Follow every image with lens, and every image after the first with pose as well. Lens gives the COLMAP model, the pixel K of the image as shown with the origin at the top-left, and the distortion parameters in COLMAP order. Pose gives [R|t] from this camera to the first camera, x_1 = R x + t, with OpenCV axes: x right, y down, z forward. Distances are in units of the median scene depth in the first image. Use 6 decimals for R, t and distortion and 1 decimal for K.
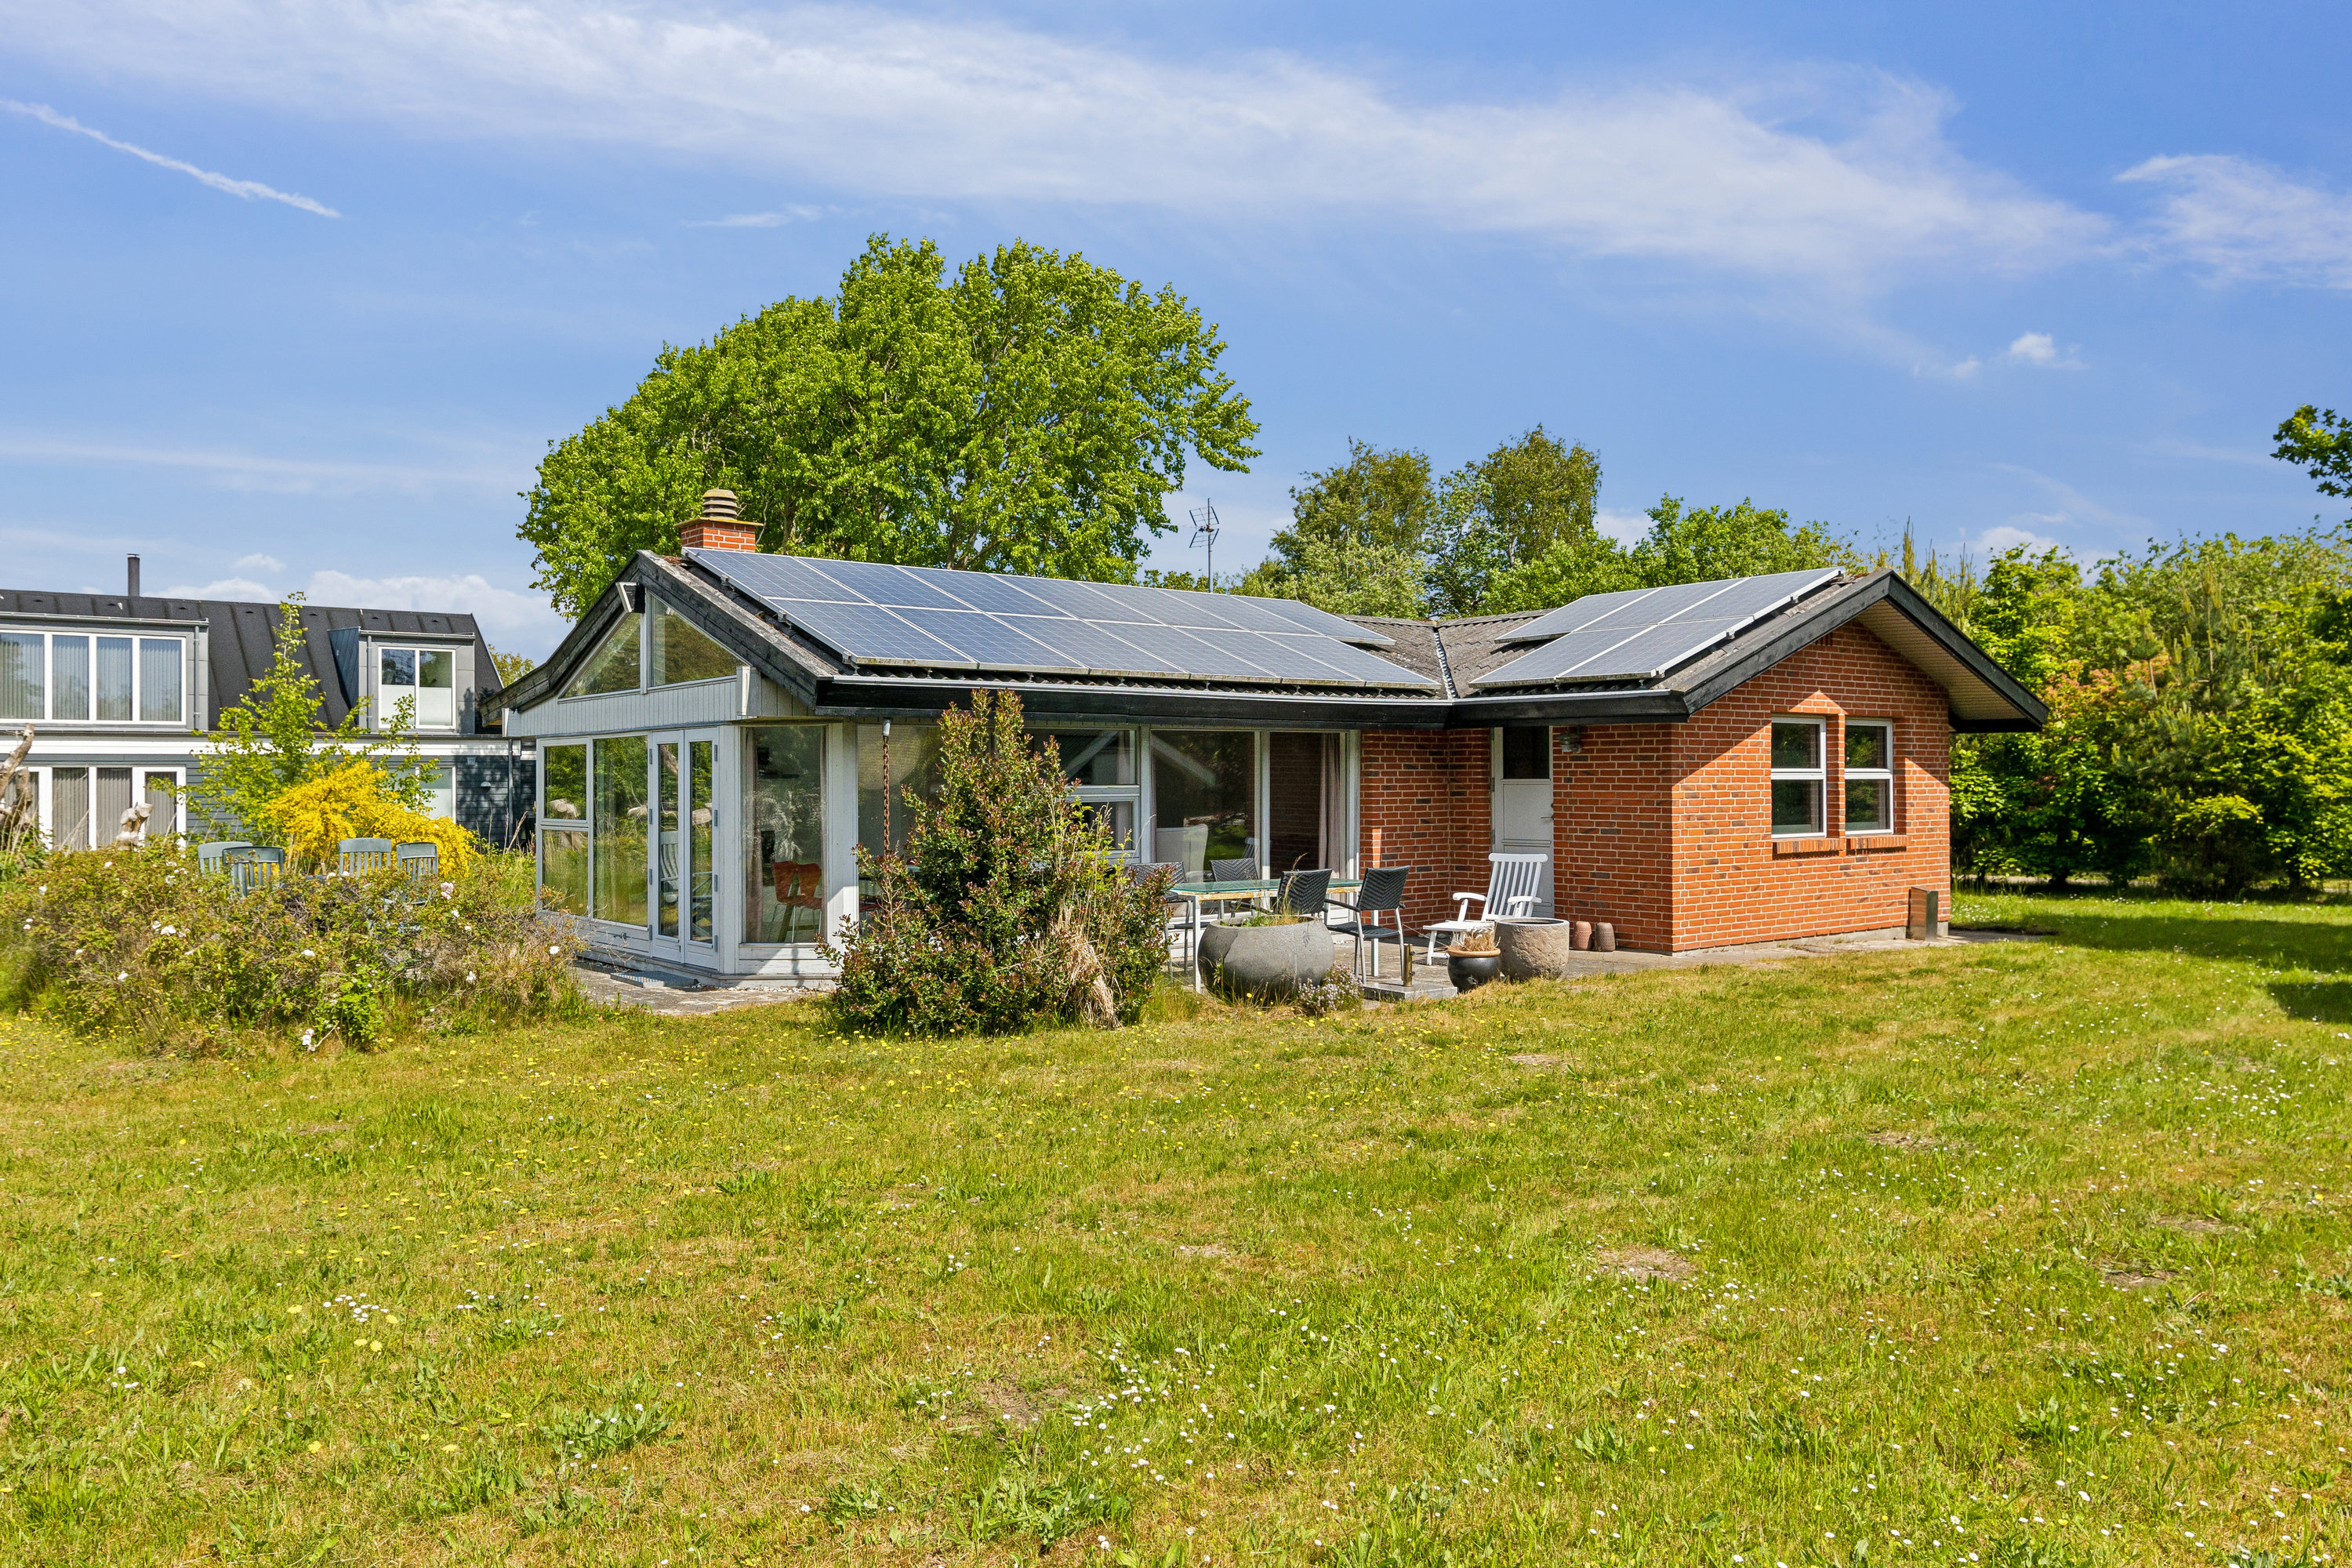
lens RADIAL K [[1660.5, 0, 1178.2], [0, 1660.5, 744.3], [0, 0, 1]] dist [-0.001923, 0.005320]
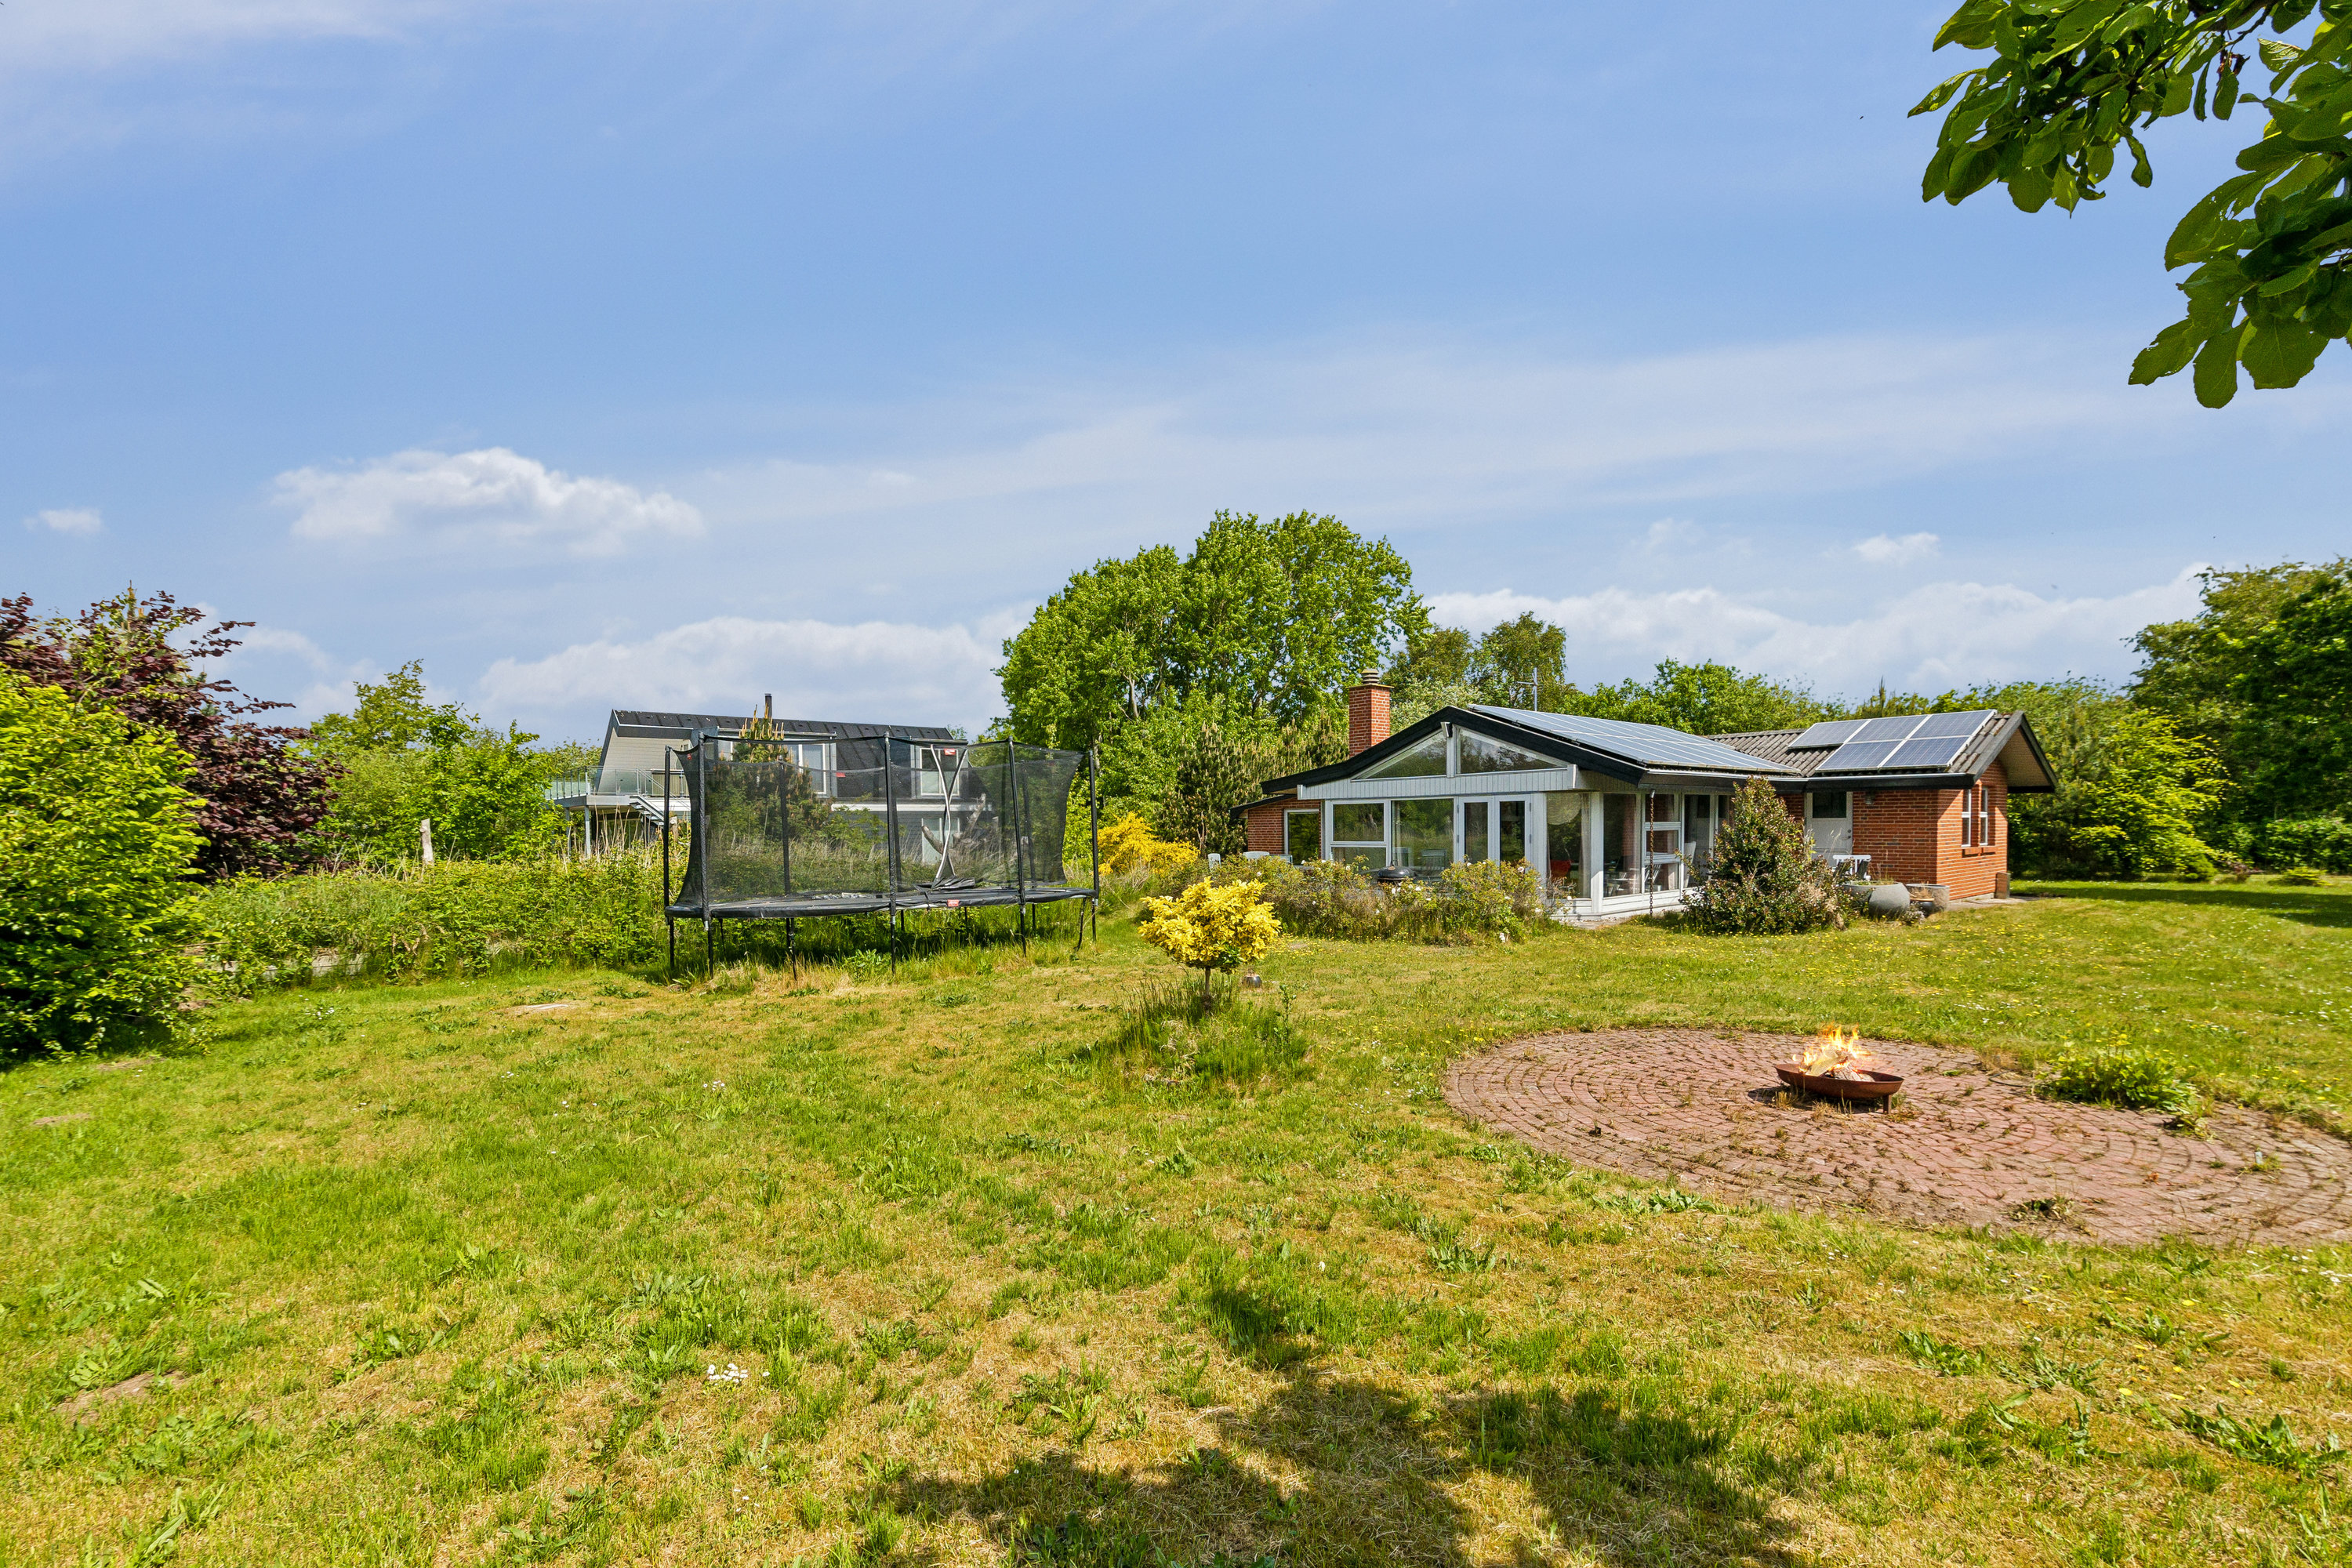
lens RADIAL K [[1033.9, 0, 1174.9], [0, 1033.9, 855.3], [0, 0, 1]] dist [0.000356, -0.000056]
pose [[0.999866, -0.005550, 0.015375, -0.580240], [0.004741, 0.998628, 0.052159, -0.002642], [-0.015644, -0.052079, 0.998520, -0.215475]]
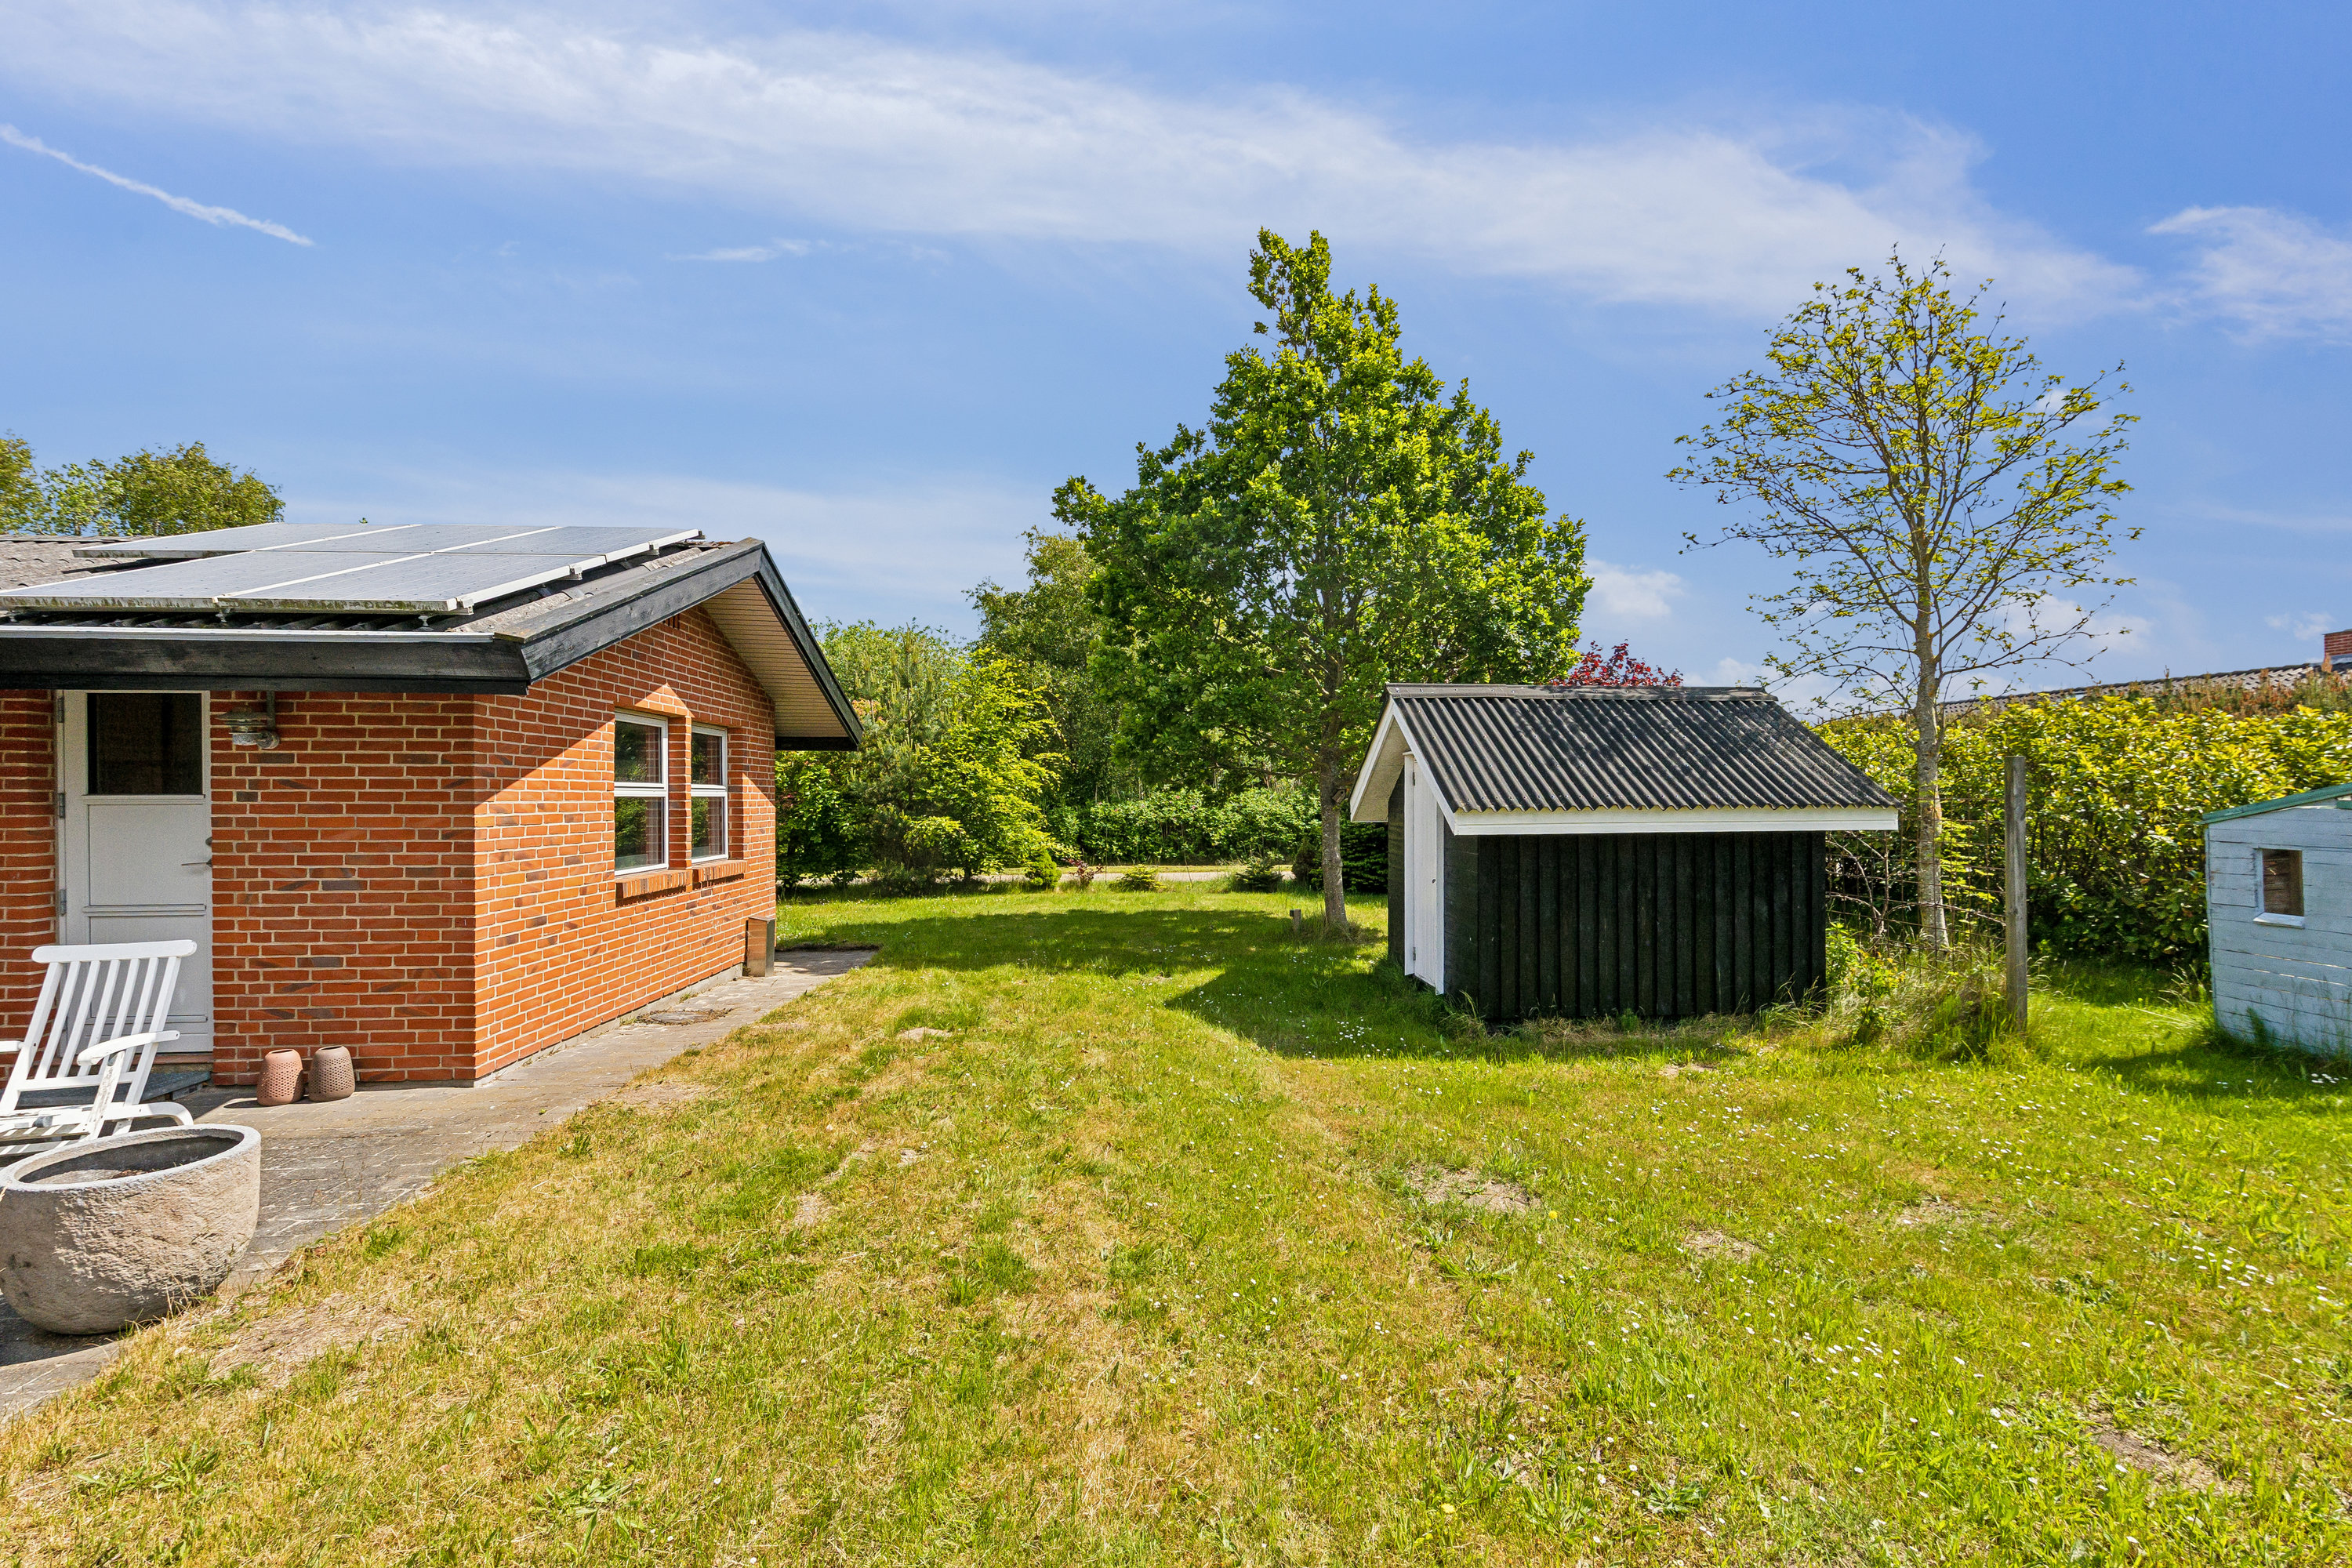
lens RADIAL K [[1065.4, 0, 1186.9], [0, 1065.4, 807.3], [0, 0, 1]] dist [0.014122, -0.000322]
pose [[0.577865, -0.005072, 0.816117, 0.115320], [-0.018107, 0.999655, 0.019034, 0.011959], [-0.815932, -0.025776, 0.577573, 0.504517]]
